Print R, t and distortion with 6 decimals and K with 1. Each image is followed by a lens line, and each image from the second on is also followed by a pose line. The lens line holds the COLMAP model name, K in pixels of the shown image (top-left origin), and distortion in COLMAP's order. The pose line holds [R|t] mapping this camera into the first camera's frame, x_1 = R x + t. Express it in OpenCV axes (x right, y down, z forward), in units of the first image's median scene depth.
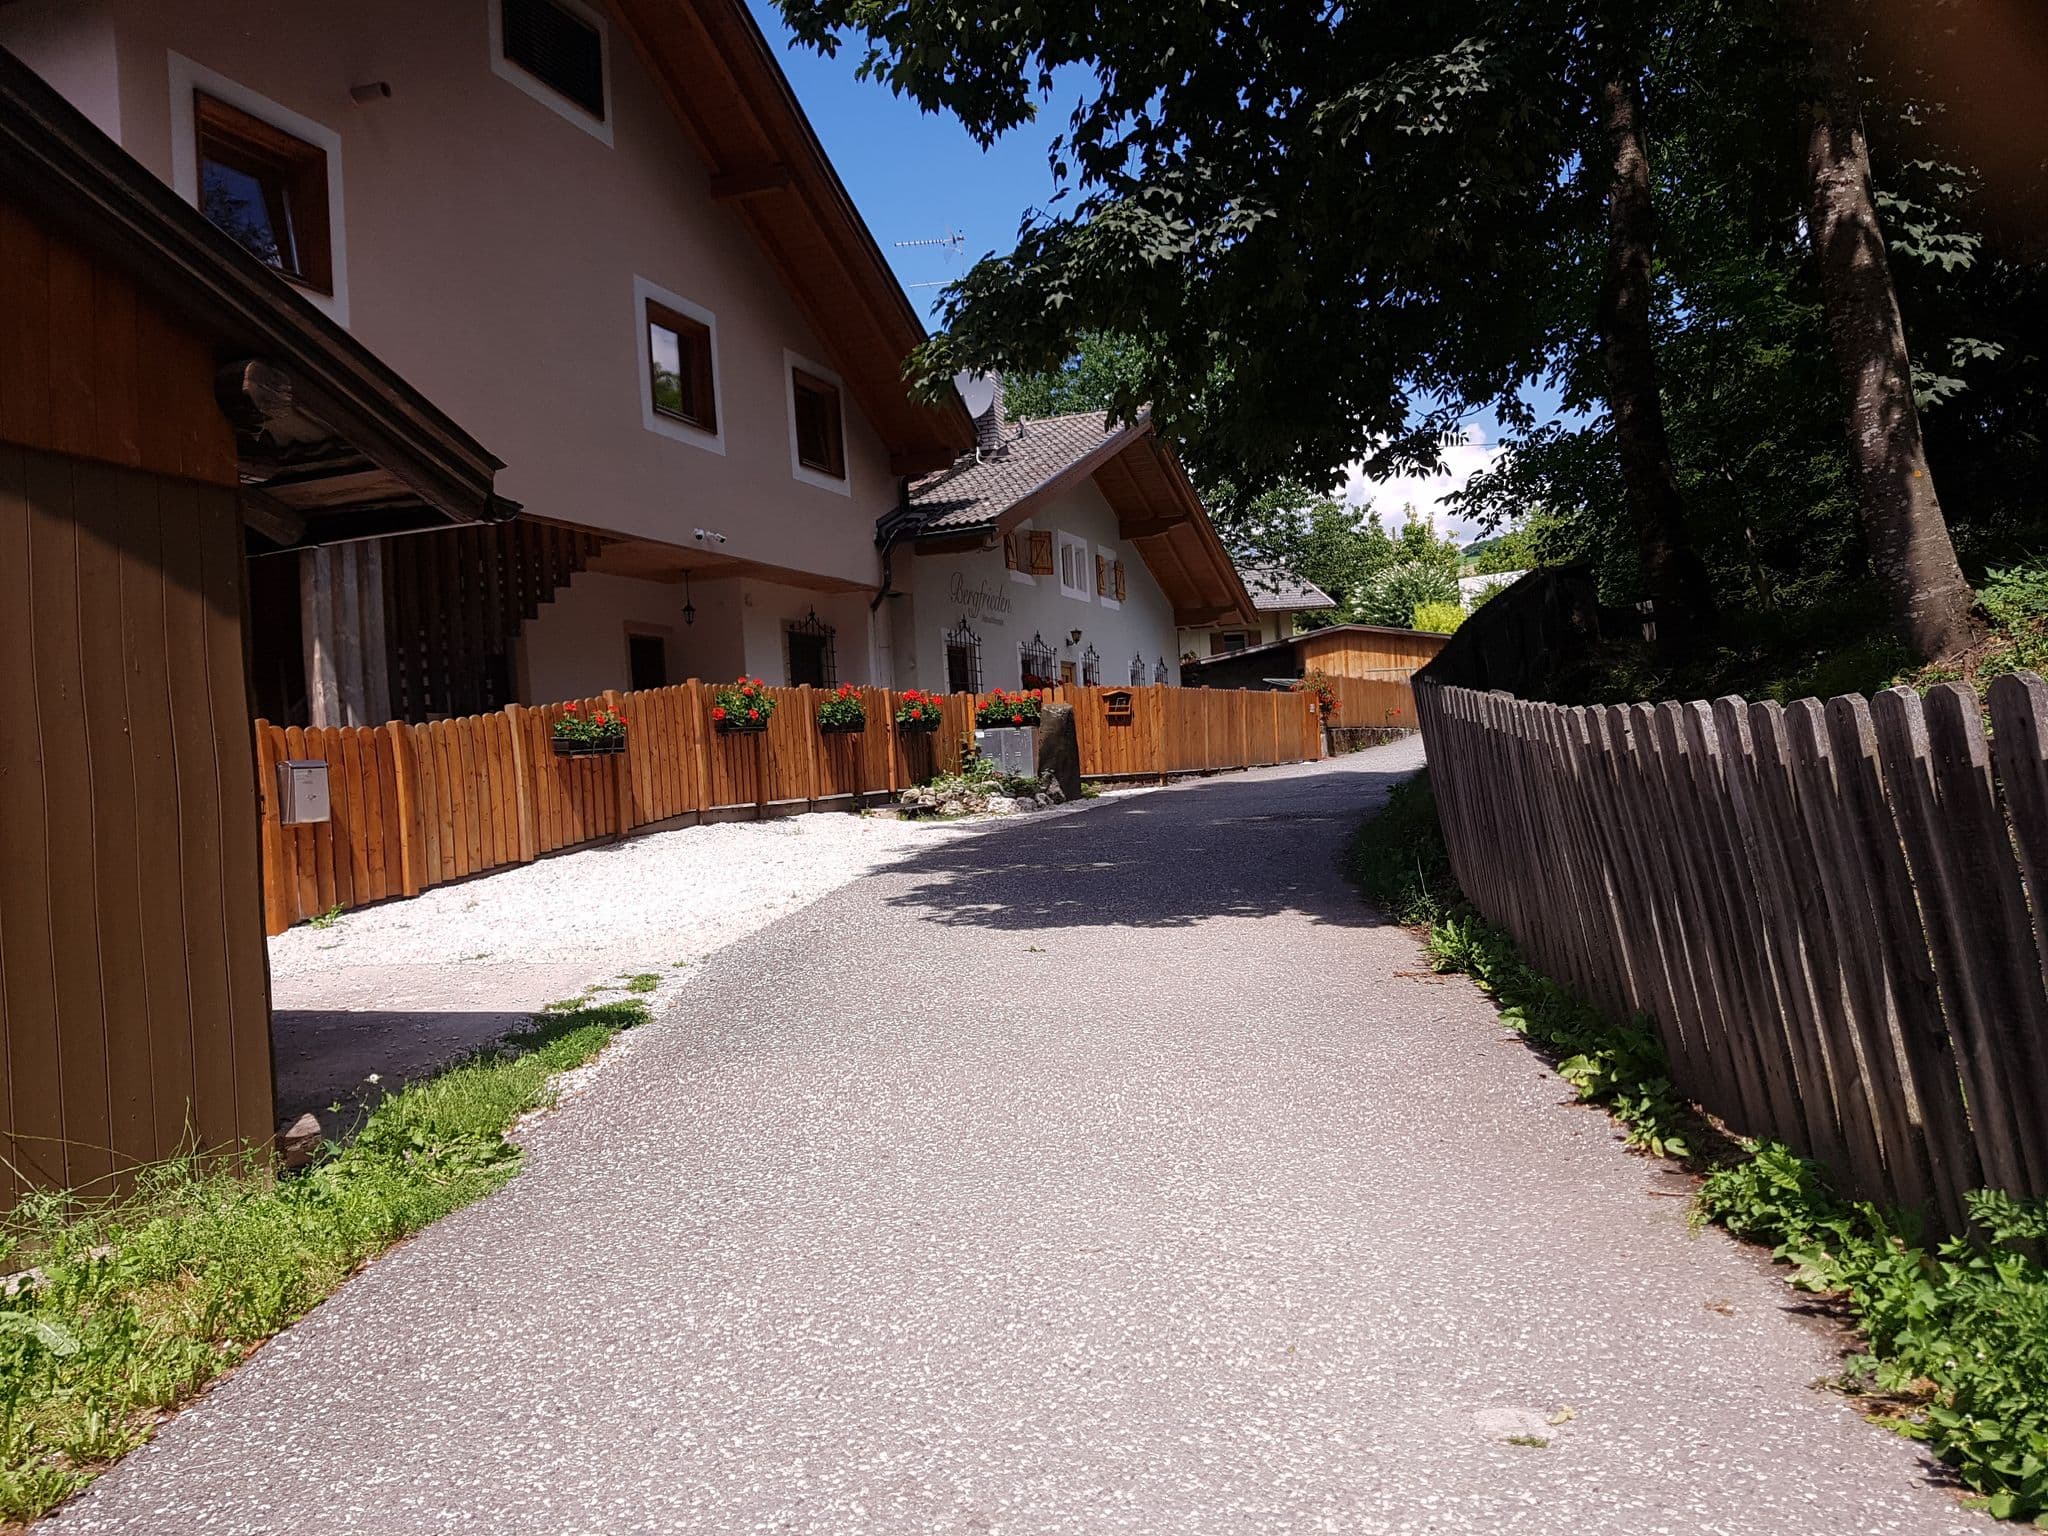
lens RADIAL K [[1737.6, 0, 974.4], [0, 1737.6, 760.9], [0, 0, 1]] dist [-0.005443, -0.204455]
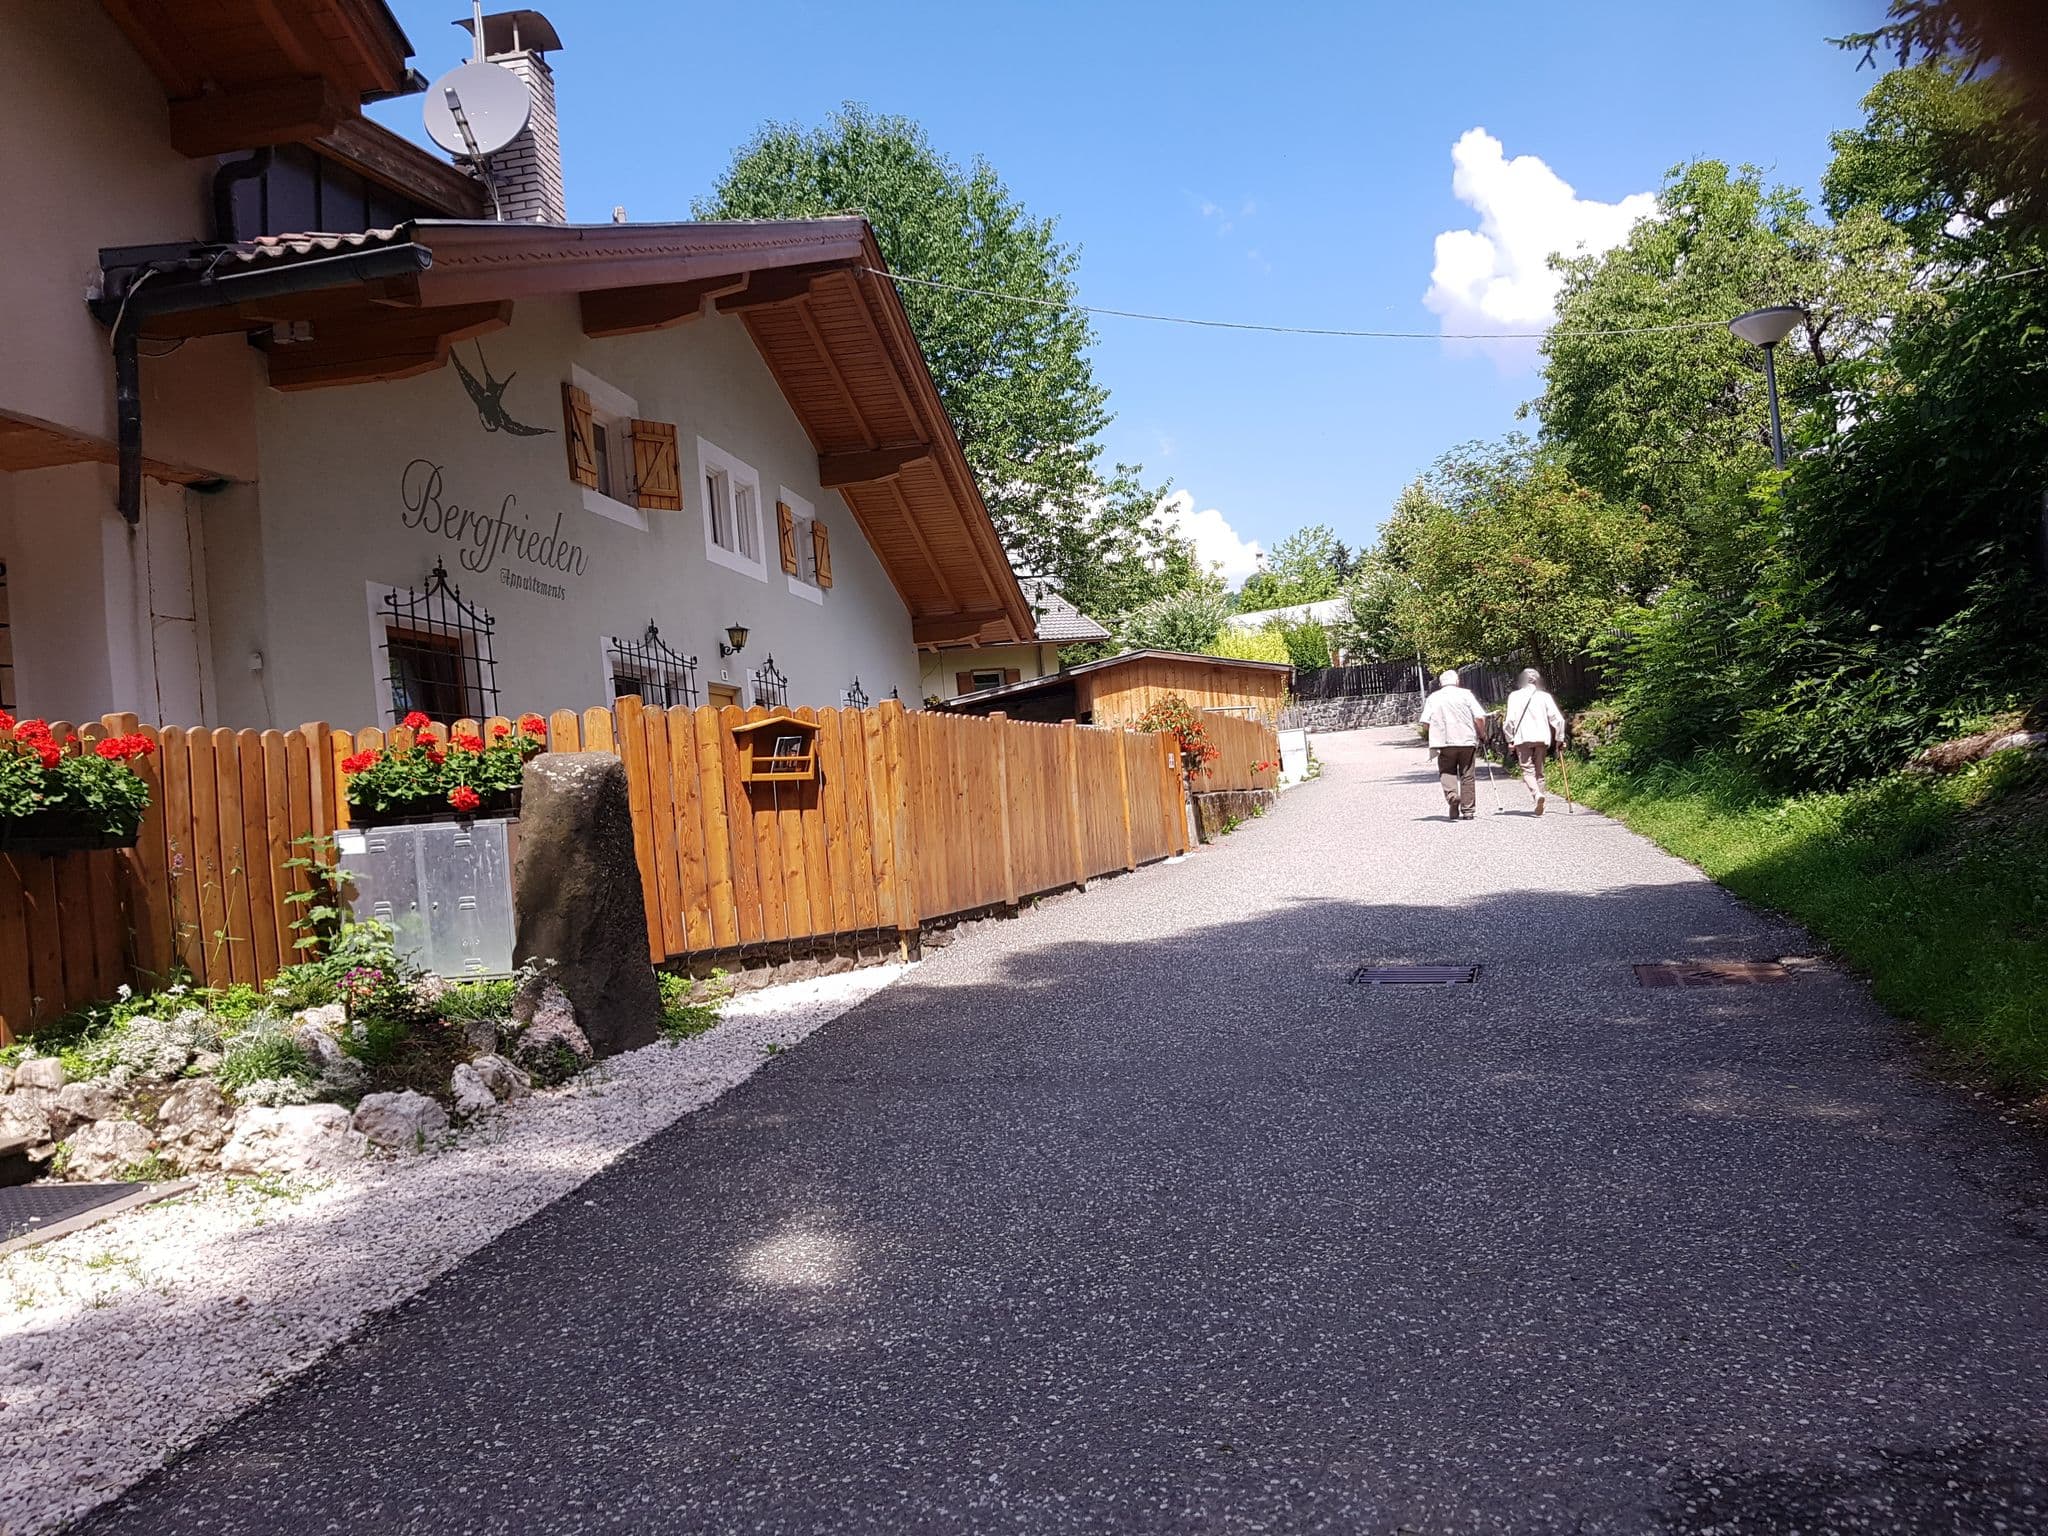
lens RADIAL K [[1737.6, 0, 974.4], [0, 1737.6, 760.9], [0, 0, 1]] dist [-0.005443, -0.204455]
pose [[0.988151, -0.023872, 0.151620, 0.061416], [0.029686, 0.998904, -0.036193, -0.013971], [-0.150590, 0.040265, 0.987776, 0.572564]]
